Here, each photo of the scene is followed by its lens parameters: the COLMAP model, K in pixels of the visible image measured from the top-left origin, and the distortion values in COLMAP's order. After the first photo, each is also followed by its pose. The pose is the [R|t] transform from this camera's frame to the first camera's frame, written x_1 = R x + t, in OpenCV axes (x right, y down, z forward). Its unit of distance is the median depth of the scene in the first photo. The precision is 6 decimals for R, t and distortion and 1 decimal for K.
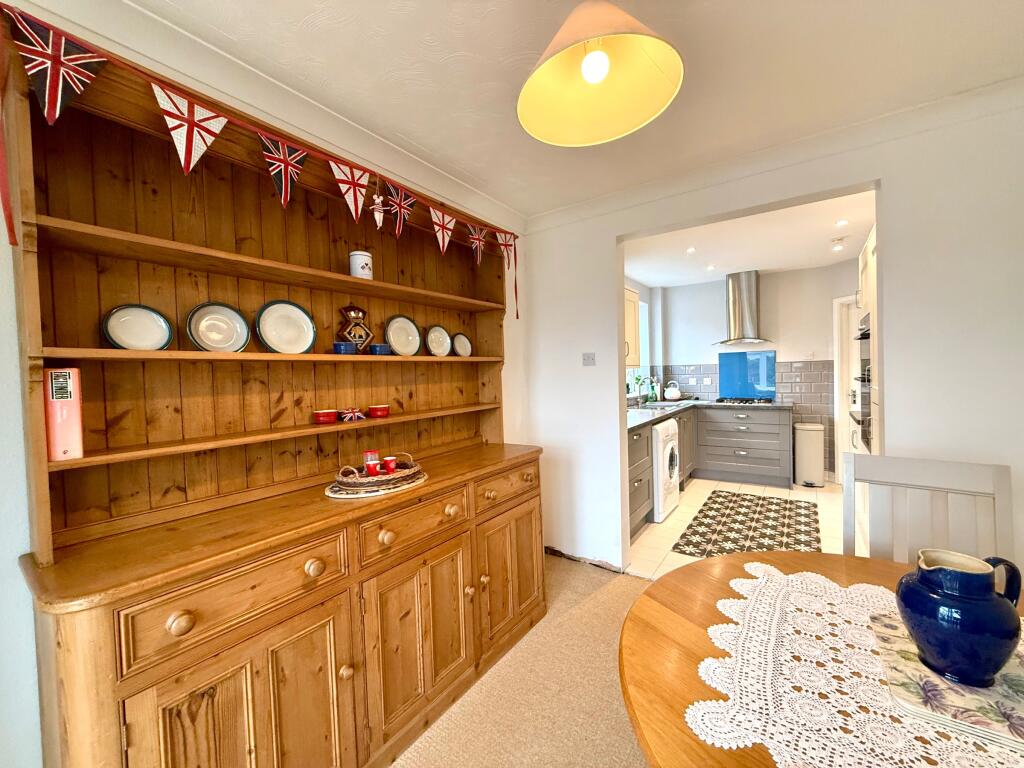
lens RADIAL K [[411.6, 0, 515.3], [0, 411.6, 387.3], [0, 0, 1]] dist [-0.000795, -0.000152]
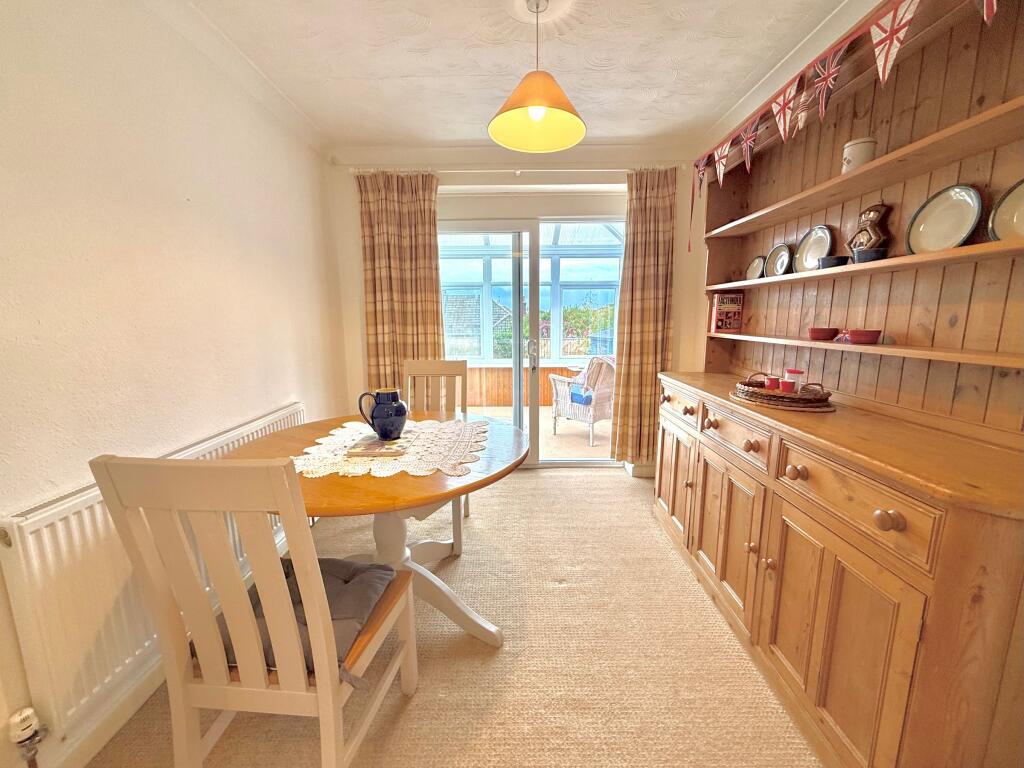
lens RADIAL K [[411.6, 0, 510.1], [0, 411.6, 381.2], [0, 0, 1]] dist [-0.000795, -0.000152]
pose [[-0.829424, 0.132764, -0.542614, 0.755517], [0.025031, 0.979205, 0.201325, -0.038189], [0.558059, 0.153401, -0.815499, 1.415027]]
